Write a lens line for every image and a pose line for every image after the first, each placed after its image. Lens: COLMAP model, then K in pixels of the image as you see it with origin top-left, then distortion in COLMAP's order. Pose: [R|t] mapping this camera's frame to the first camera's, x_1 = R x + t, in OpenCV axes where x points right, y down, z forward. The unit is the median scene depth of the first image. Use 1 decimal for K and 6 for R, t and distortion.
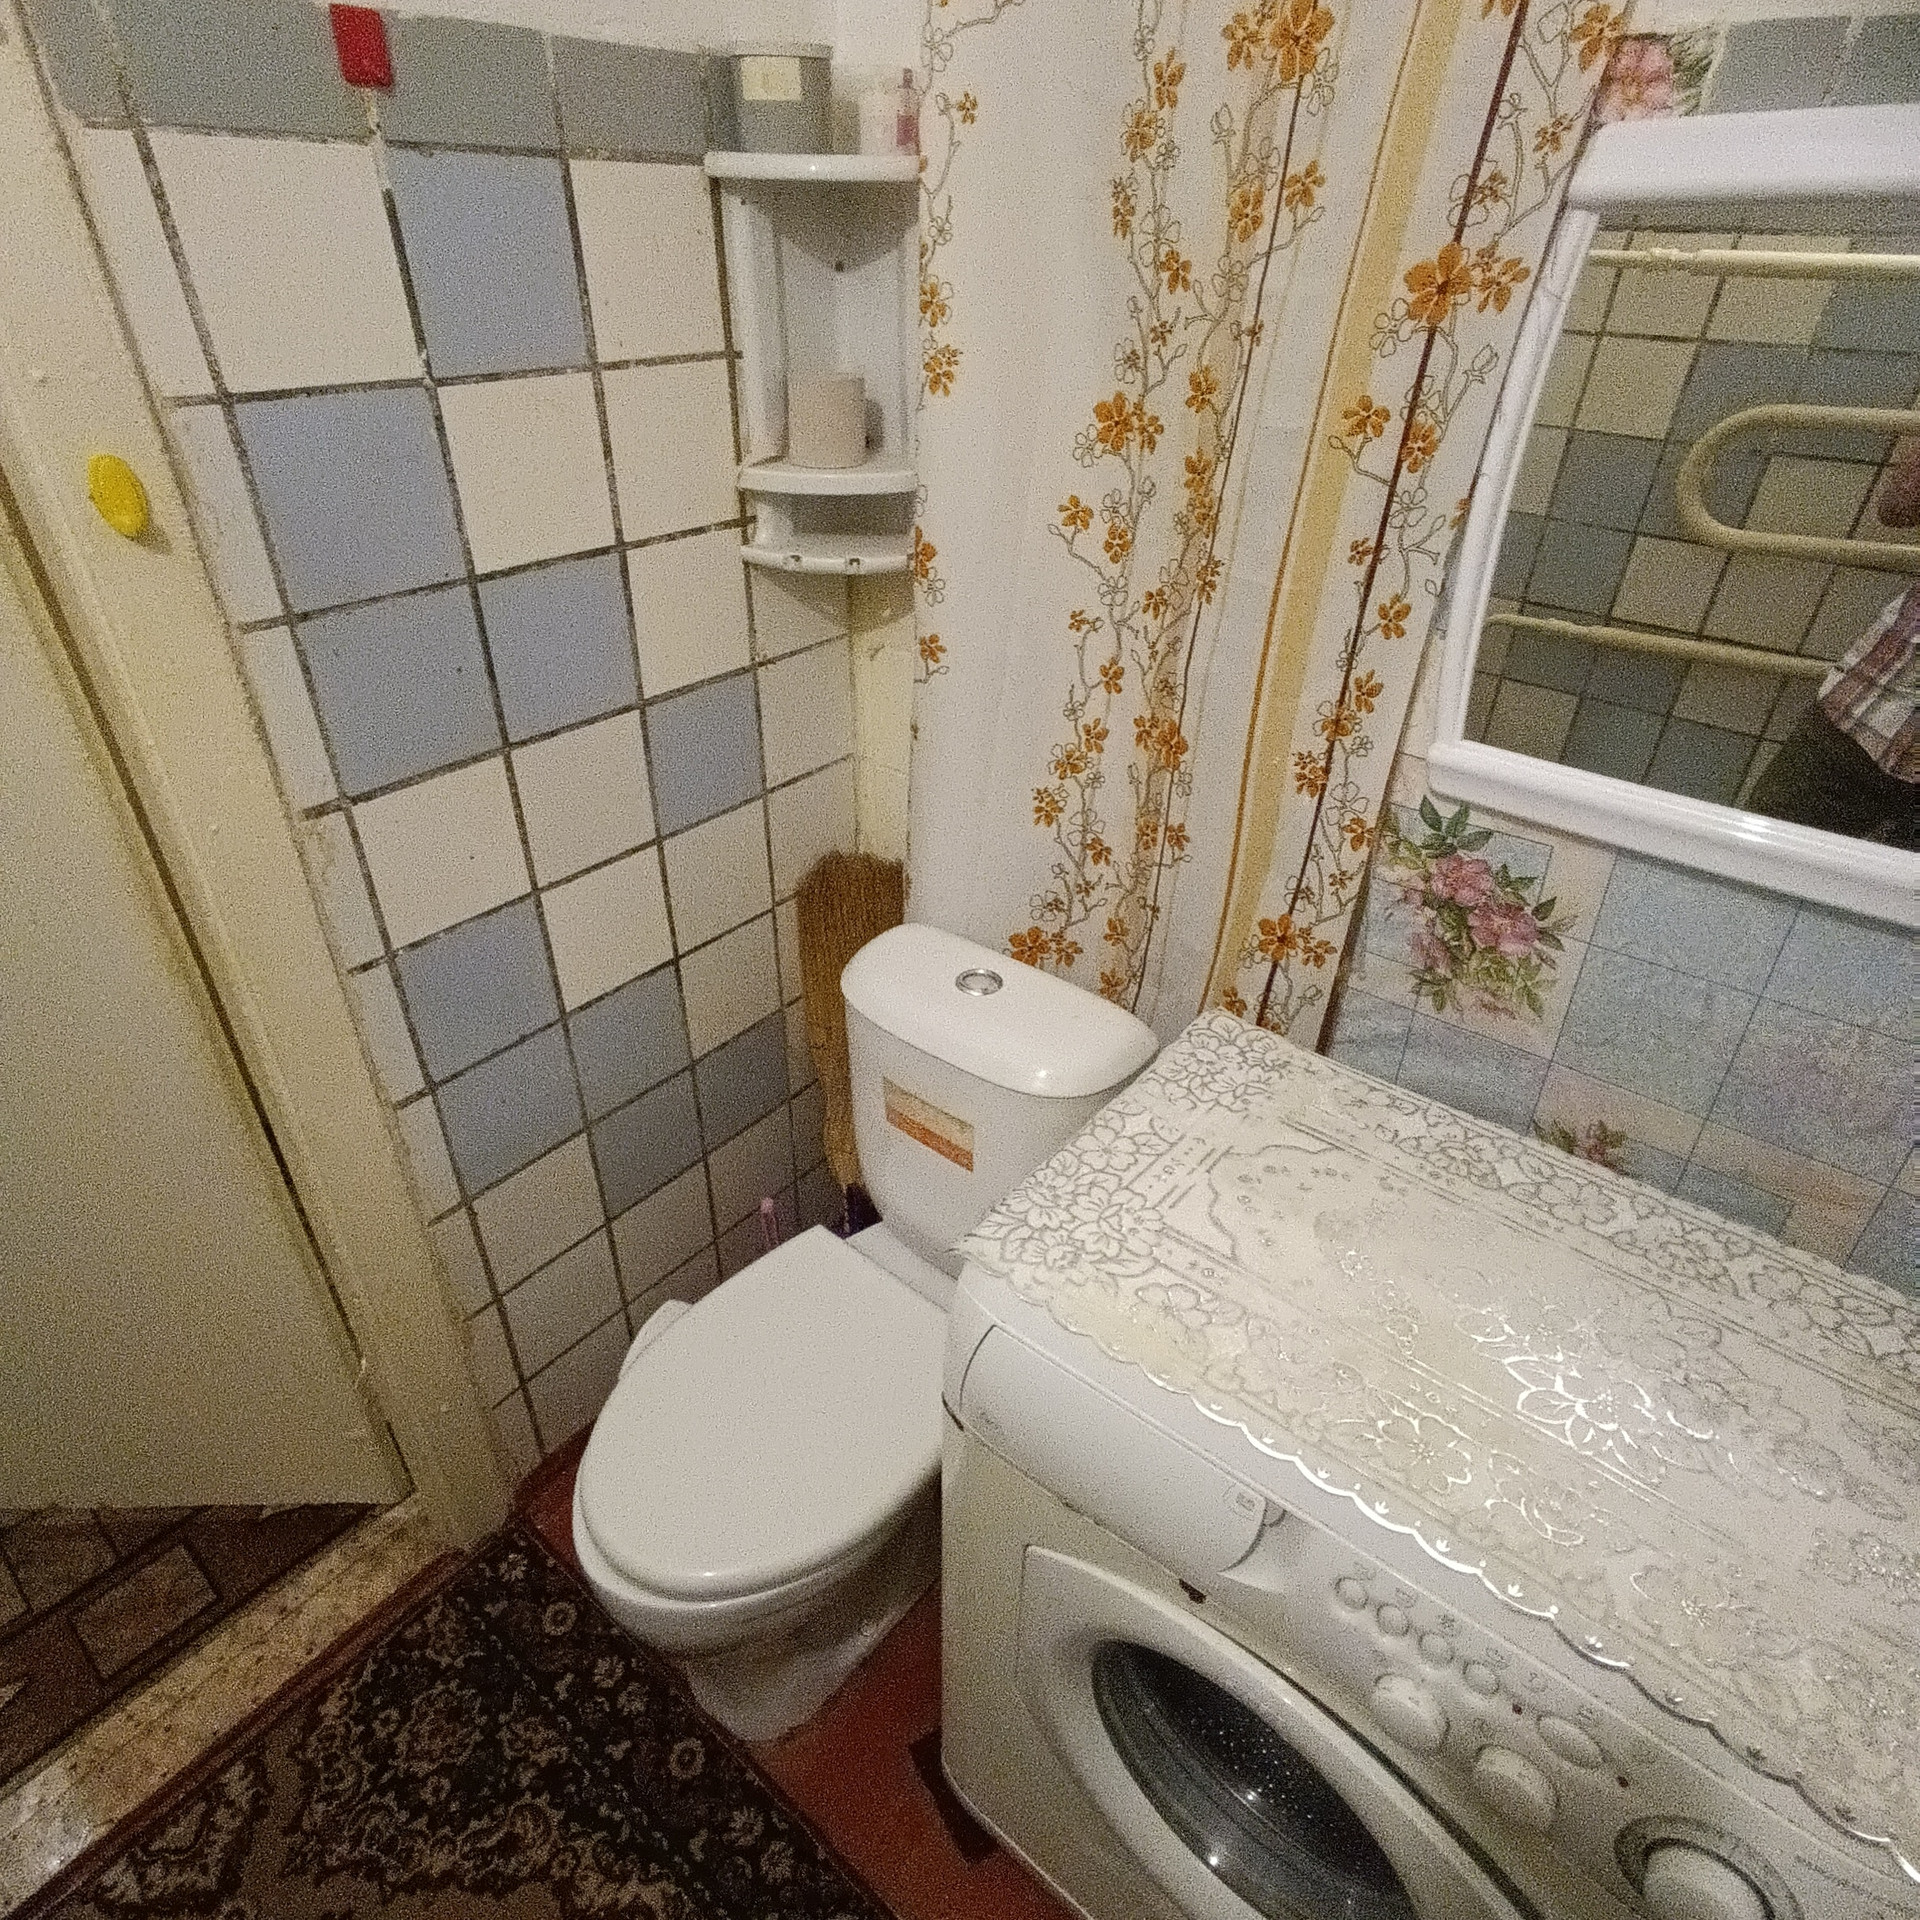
lens RADIAL K [[1195.2, 0, 964.5], [0, 1195.2, 976.0], [0, 0, 1]] dist [-0.034710, 0.048380]
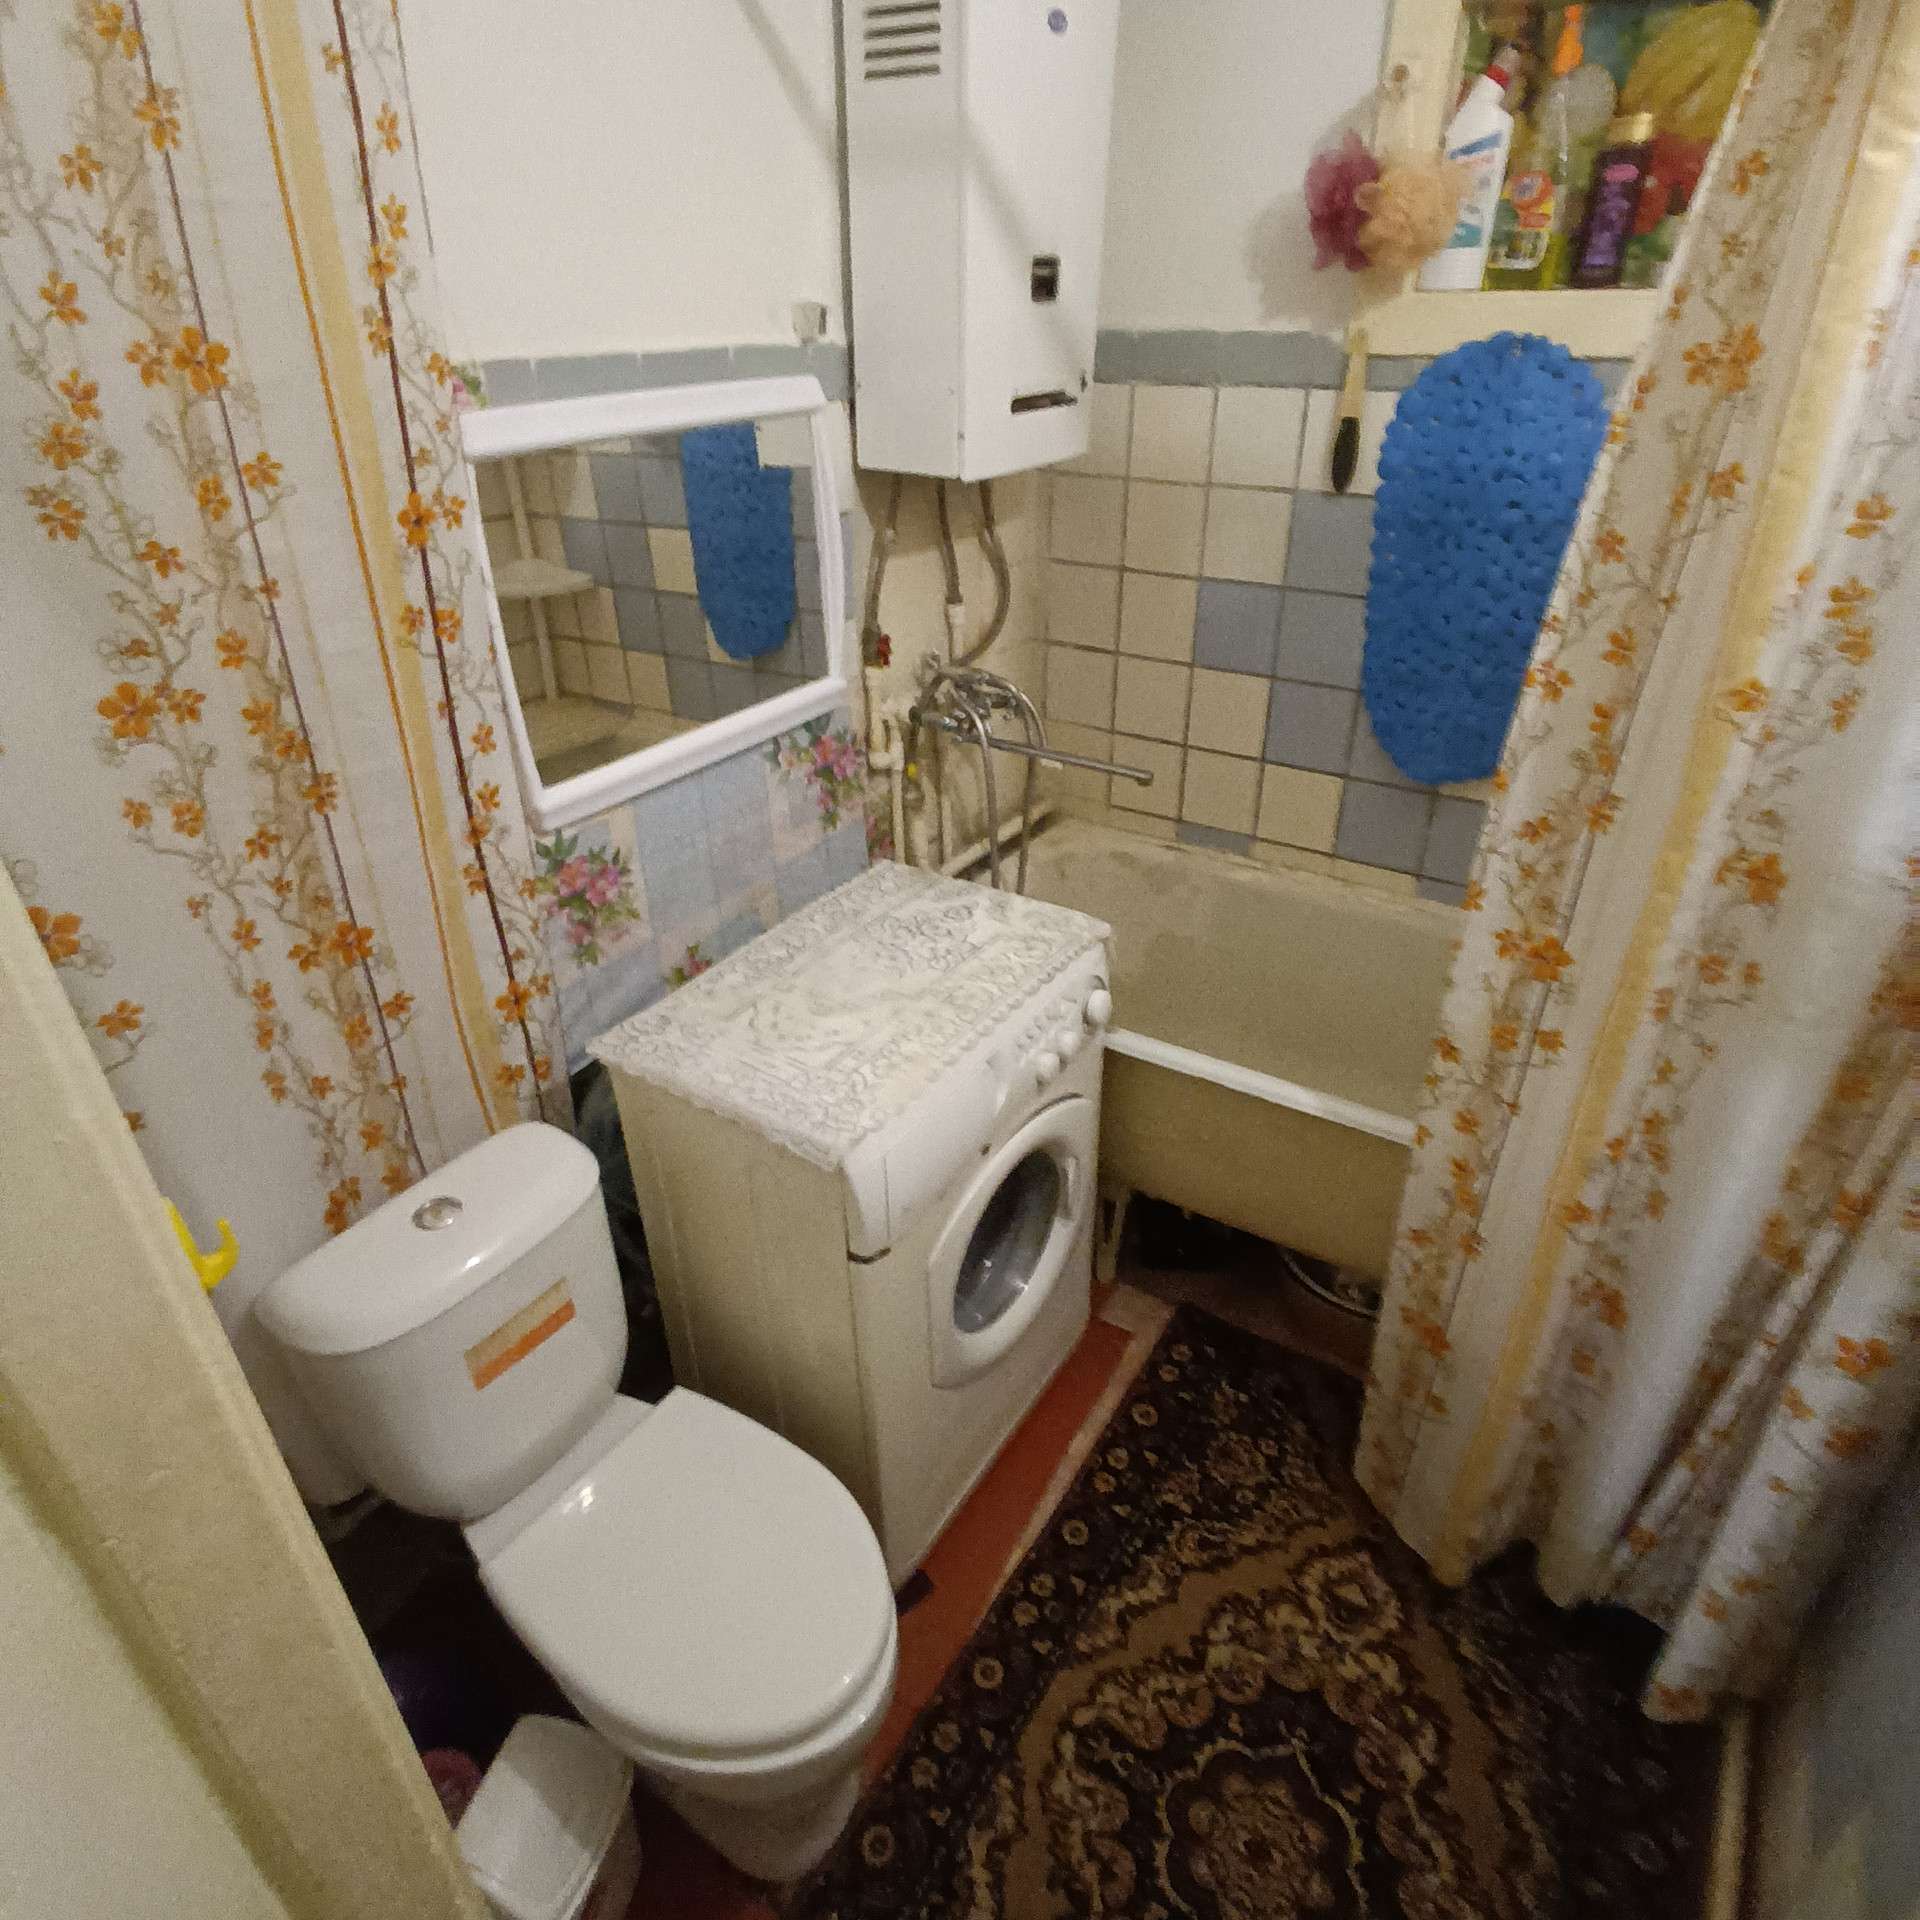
lens RADIAL K [[1170.0, 0, 958.5], [0, 1170.0, 966.6], [0, 0, 1]] dist [-0.047899, 0.056997]
pose [[-0.101997, -0.513845, 0.851798, -0.917175], [0.552020, 0.683097, 0.478177, -0.436556], [-0.827569, 0.518982, 0.213979, 0.377974]]
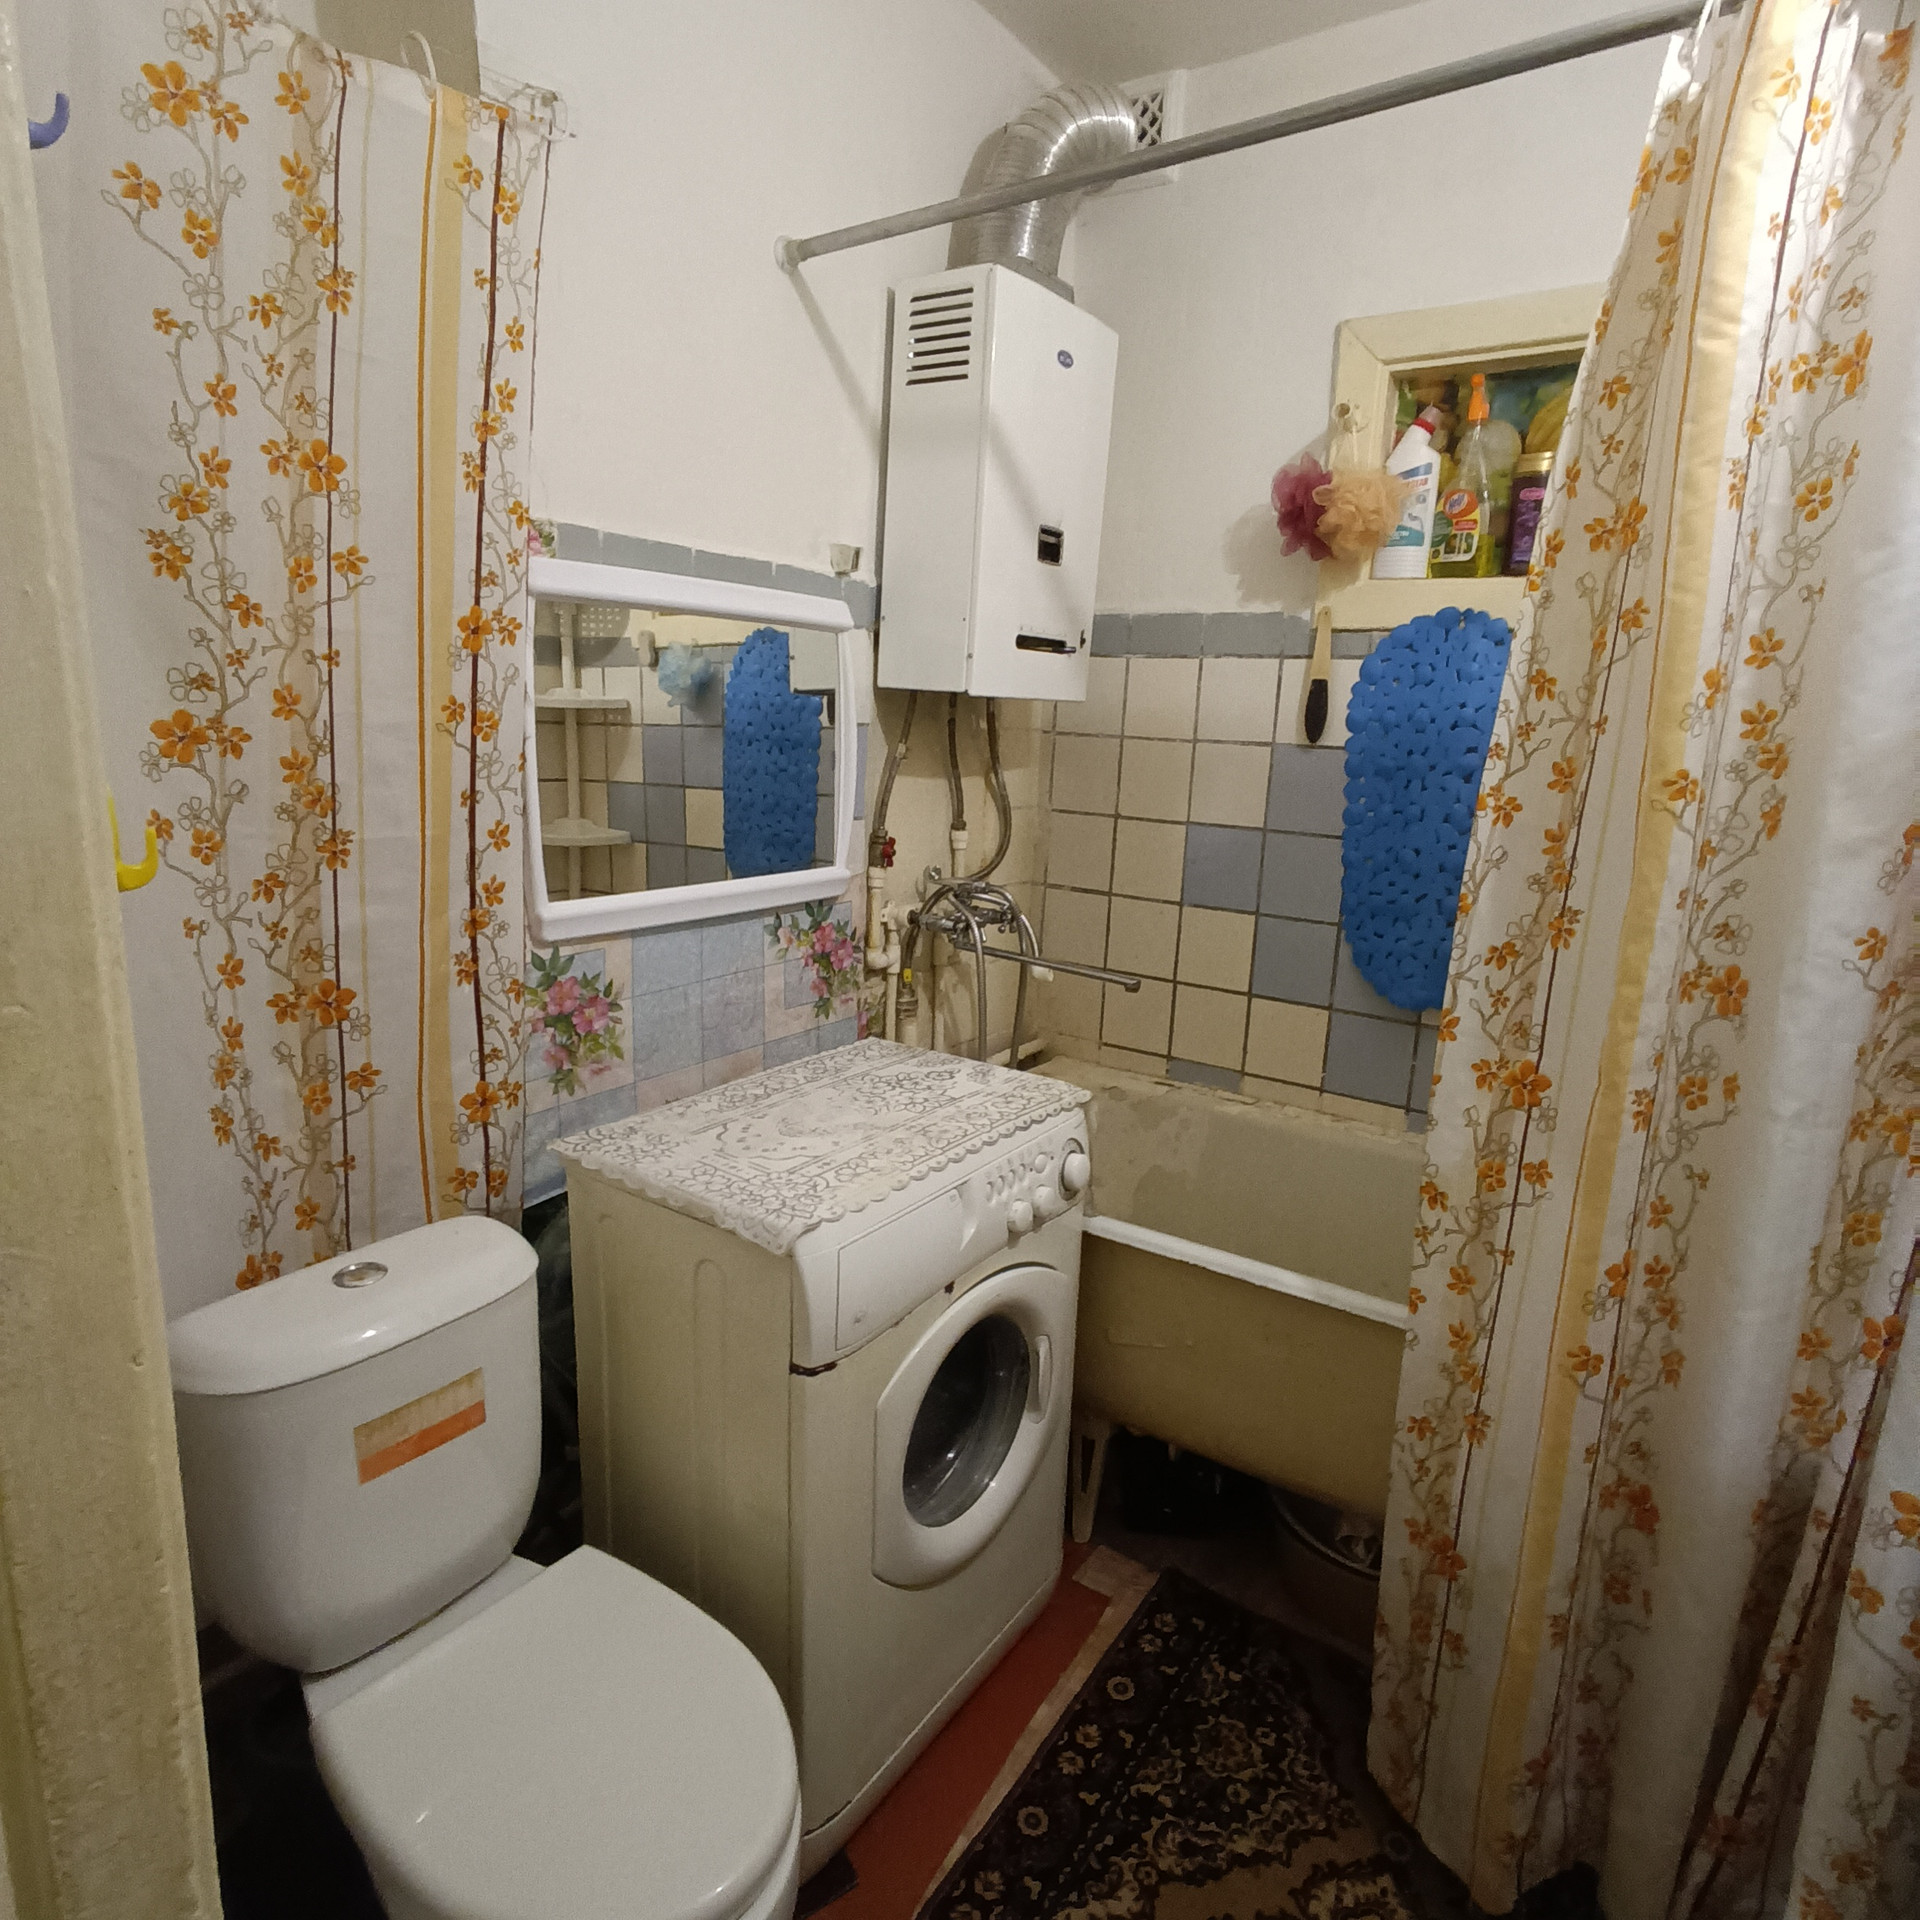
lens RADIAL K [[1164.6, 0, 958.8], [0, 1164.6, 968.8], [0, 0, 1]] dist [-0.036343, 0.037873]
pose [[-0.071723, -0.227832, 0.971055, -1.031575], [0.508839, 0.828987, 0.232083, -0.199029], [-0.857869, 0.510757, 0.056472, 0.496032]]
